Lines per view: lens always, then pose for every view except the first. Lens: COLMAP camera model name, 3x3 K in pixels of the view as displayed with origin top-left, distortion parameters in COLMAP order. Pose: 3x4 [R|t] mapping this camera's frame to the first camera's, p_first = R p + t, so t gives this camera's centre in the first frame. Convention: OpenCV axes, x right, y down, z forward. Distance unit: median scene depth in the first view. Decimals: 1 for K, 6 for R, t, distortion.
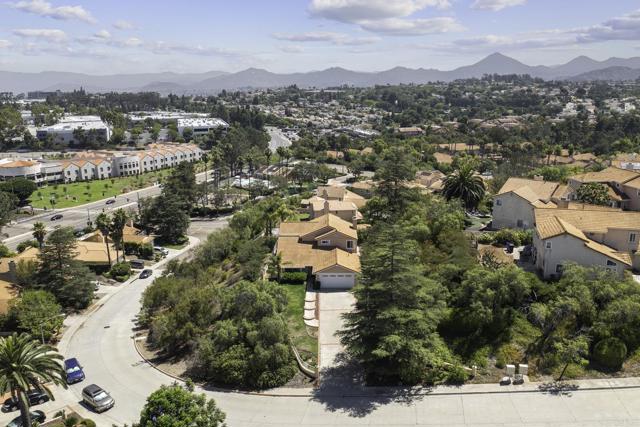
lens RADIAL K [[501.2, 0, 321.2], [0, 501.2, 214.5], [0, 0, 1]] dist [-0.018197, 0.011297]
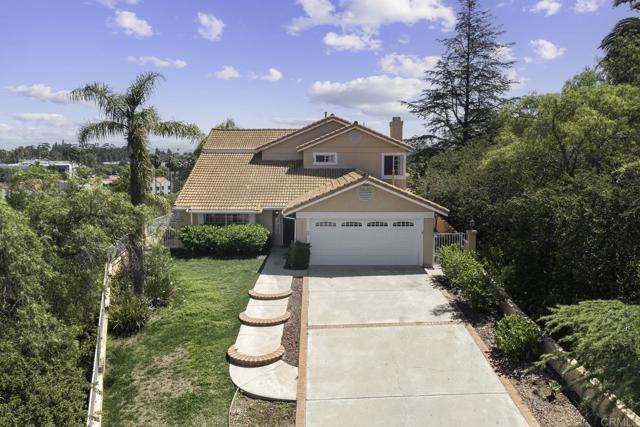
lens RADIAL K [[501.2, 0, 319.7], [0, 501.2, 212.9], [0, 0, 1]] dist [-0.018197, 0.011297]
pose [[0.999692, 0.016249, 0.018757, -0.001545], [-0.013491, 0.990229, -0.138797, 0.160285], [-0.020829, 0.138501, 0.990143, 0.714769]]
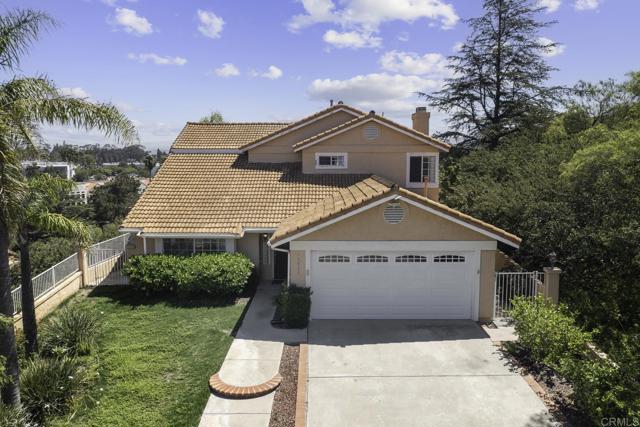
lens RADIAL K [[501.2, 0, 319.1], [0, 501.2, 212.1], [0, 0, 1]] dist [-0.018197, 0.011297]
pose [[0.999804, 0.015257, 0.012638, -0.000988], [-0.013323, 0.989909, -0.141076, 0.134674], [-0.014663, 0.140879, 0.989918, 0.812549]]
